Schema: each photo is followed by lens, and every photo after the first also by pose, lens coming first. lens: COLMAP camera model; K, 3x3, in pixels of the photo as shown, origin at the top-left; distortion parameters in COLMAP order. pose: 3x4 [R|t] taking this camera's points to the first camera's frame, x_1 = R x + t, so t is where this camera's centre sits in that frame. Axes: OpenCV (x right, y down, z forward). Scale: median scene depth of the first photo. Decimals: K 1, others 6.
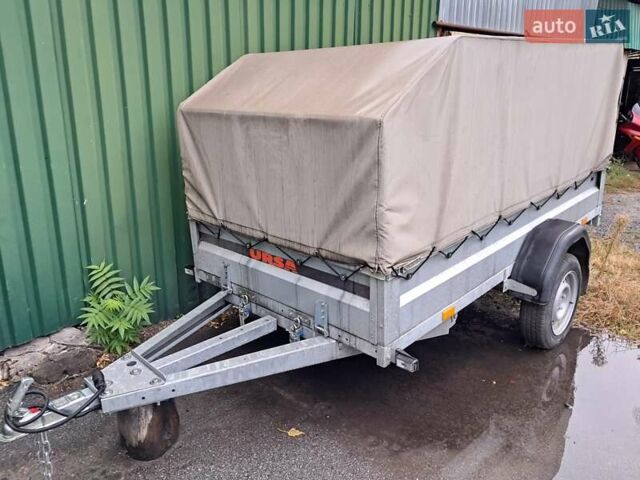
lens RADIAL K [[469.3, 0, 320.0], [0, 469.3, 240.0], [0, 0, 1]] dist [0.000323, -0.000701]
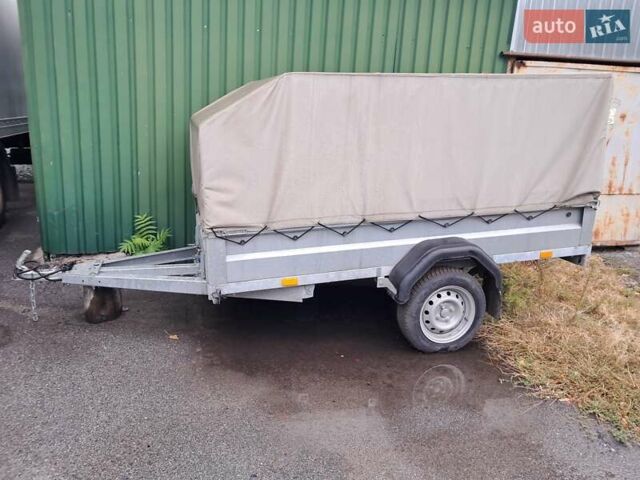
lens RADIAL K [[459.5, 0, 320.0], [0, 459.5, 240.0], [0, 0, 1]] dist [0.002375, 0.000553]
pose [[0.882792, 0.169986, -0.437931, 0.811265], [-0.184502, 0.982786, 0.009553, 0.011632], [0.432016, 0.072366, 0.898958, -0.106311]]
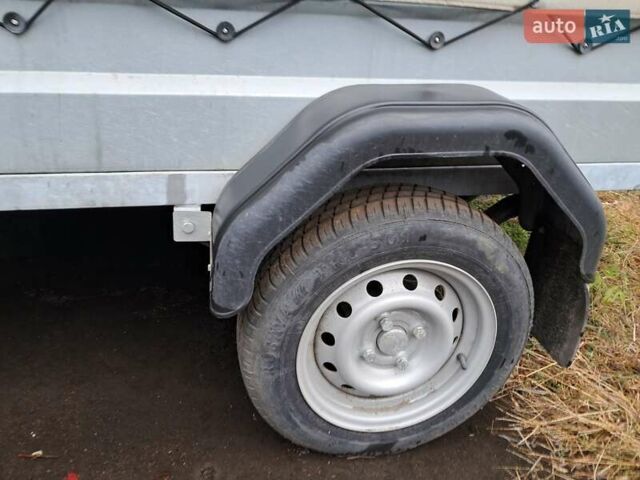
lens RADIAL K [[459.5, 0, 320.0], [0, 459.5, 240.0], [0, 0, 1]] dist [0.002375, 0.000553]
pose [[0.850076, 0.316965, -0.420601, 0.681108], [-0.254270, 0.946378, 0.199286, 0.017246], [0.461214, -0.062462, 0.885088, 0.808634]]
